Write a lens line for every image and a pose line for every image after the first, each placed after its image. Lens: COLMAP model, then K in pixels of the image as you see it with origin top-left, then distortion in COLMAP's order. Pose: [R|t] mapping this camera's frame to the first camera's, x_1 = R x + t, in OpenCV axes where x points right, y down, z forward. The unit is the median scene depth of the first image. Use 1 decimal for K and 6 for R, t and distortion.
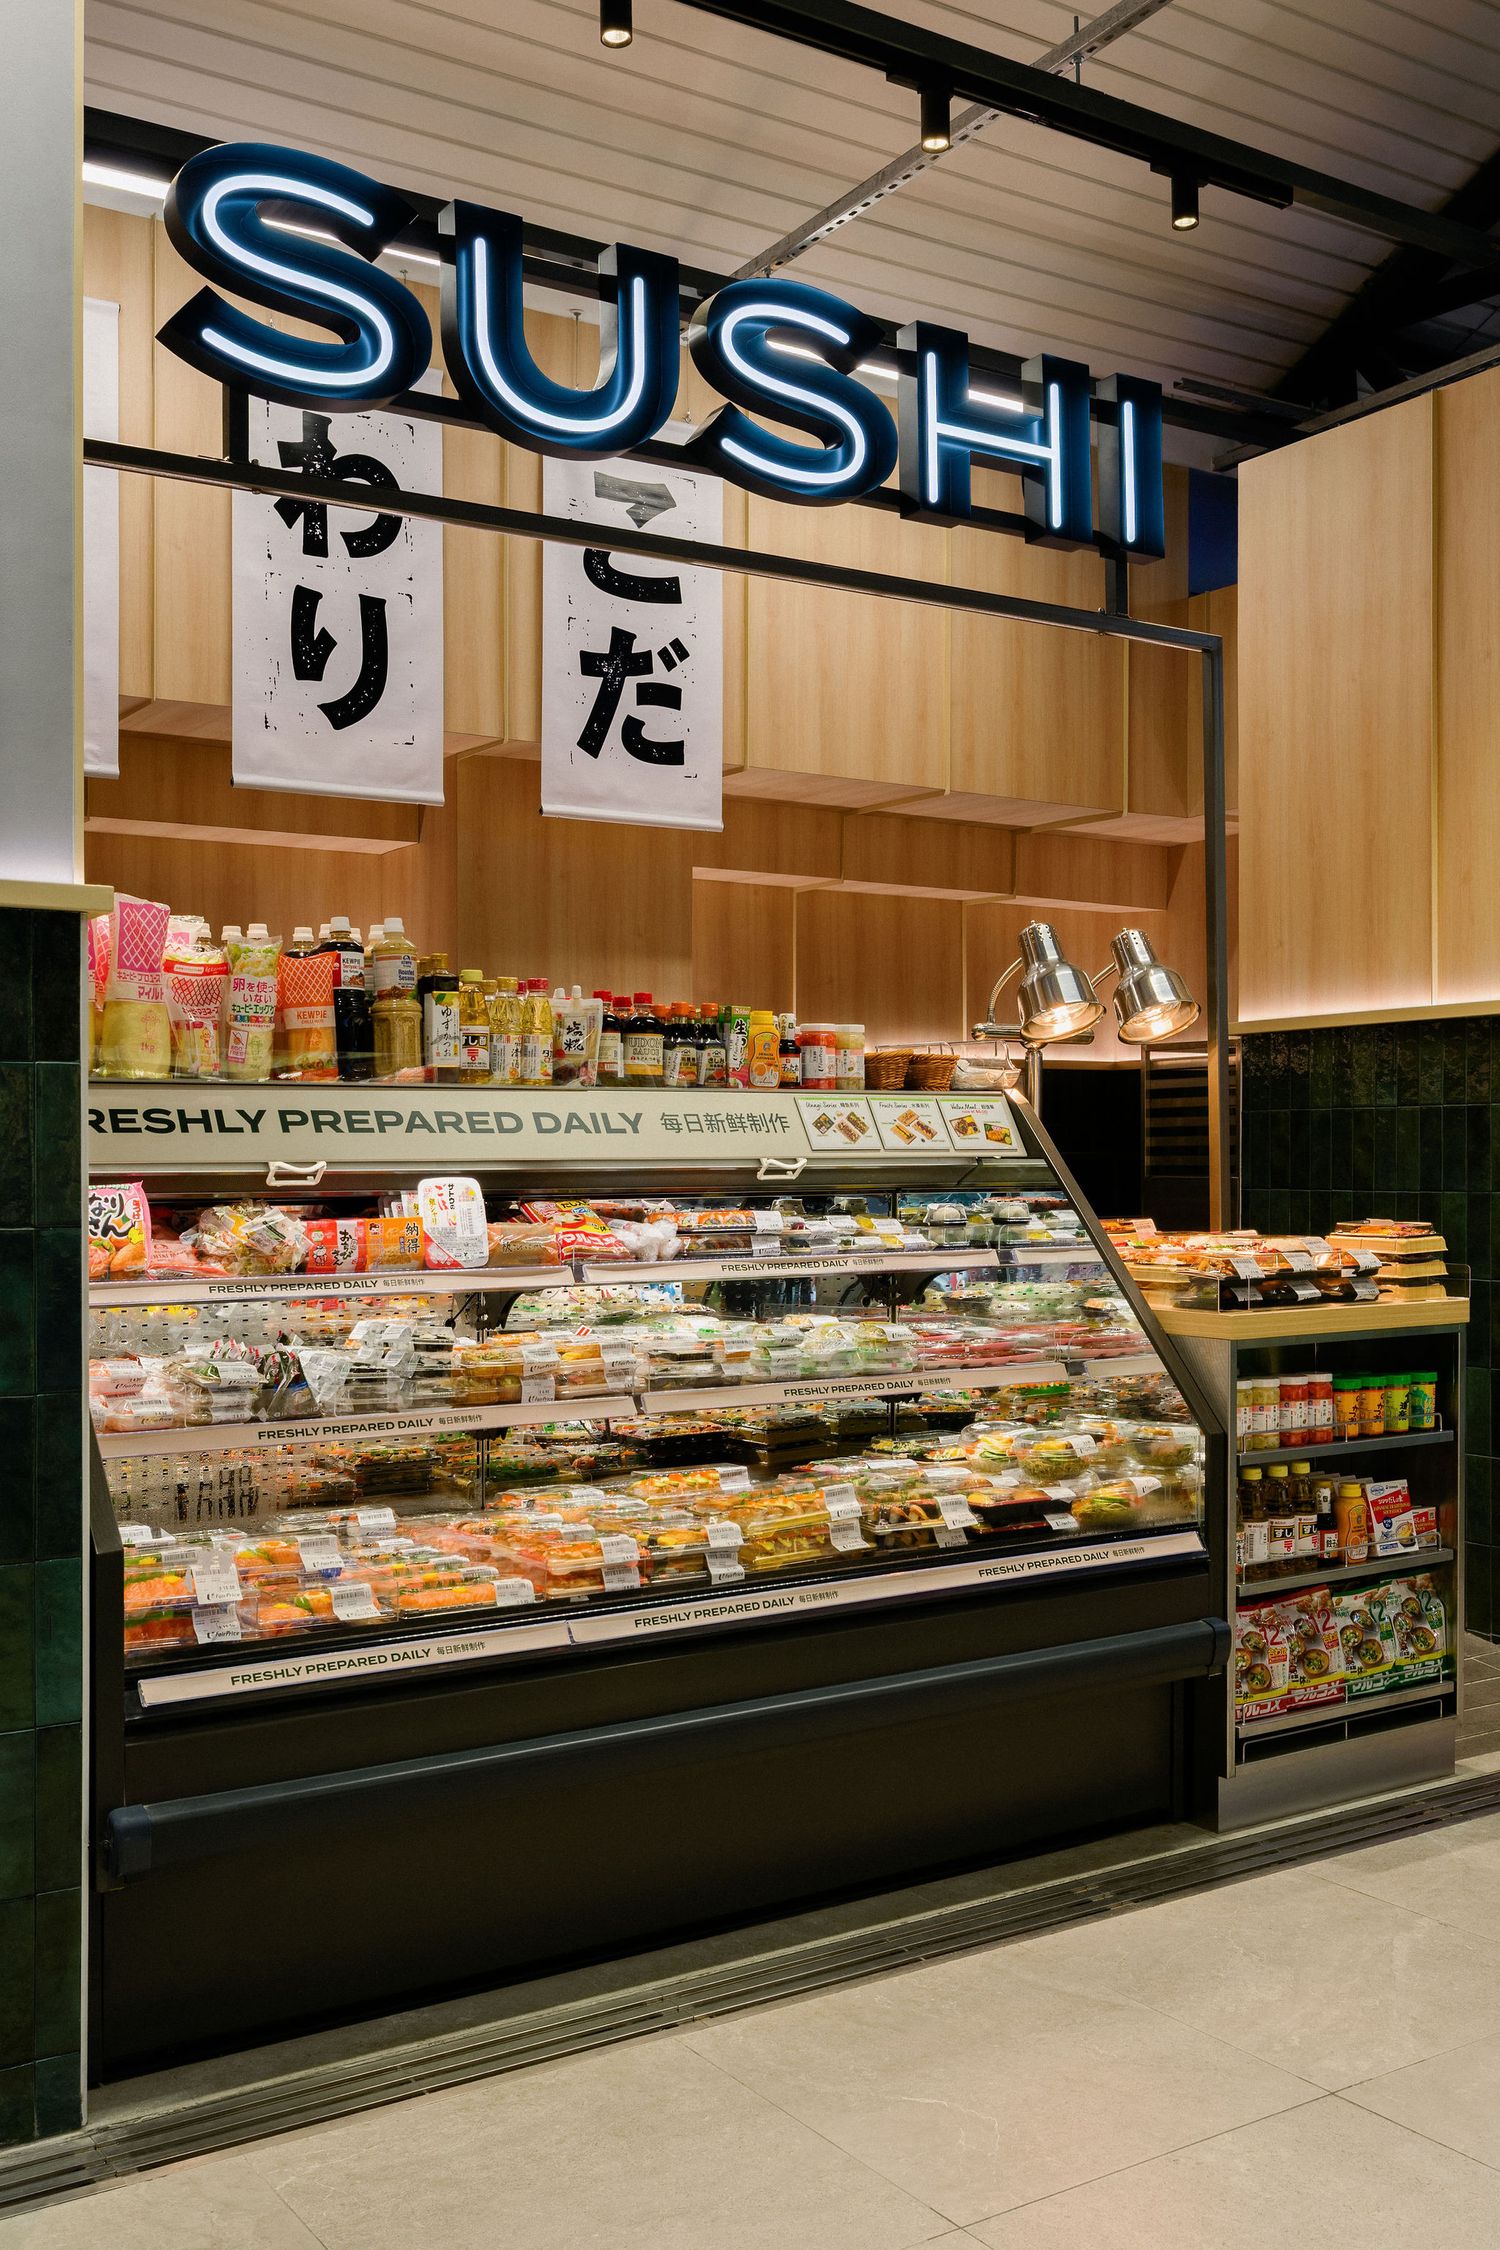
lens RADIAL K [[2059.4, 0, 749.7], [0, 2059.4, 1126.8], [0, 0, 1]] dist [-0.000591, 0.000000]
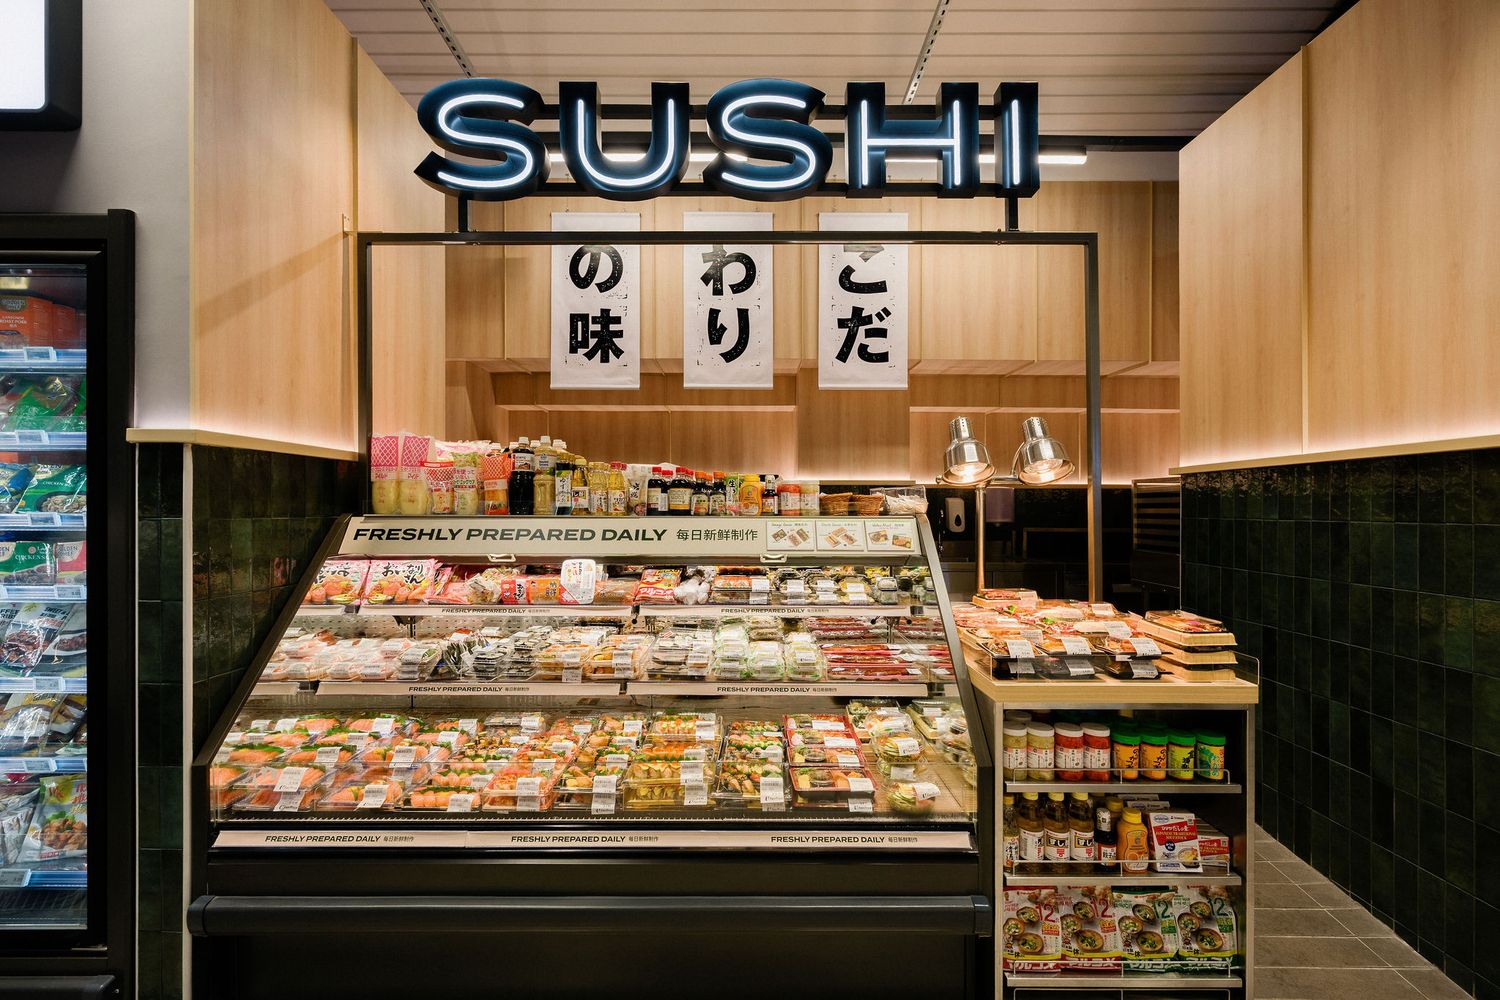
lens RADIAL K [[592.7, 0, 747.6], [0, 592.7, 499.2], [0, 0, 1]] dist [0.004719, -0.001463]
pose [[0.839761, 0.001346, -0.542954, 0.287550], [-0.001109, 0.999999, 0.000765, -0.032795], [0.542955, -0.000040, 0.839762, 0.524822]]
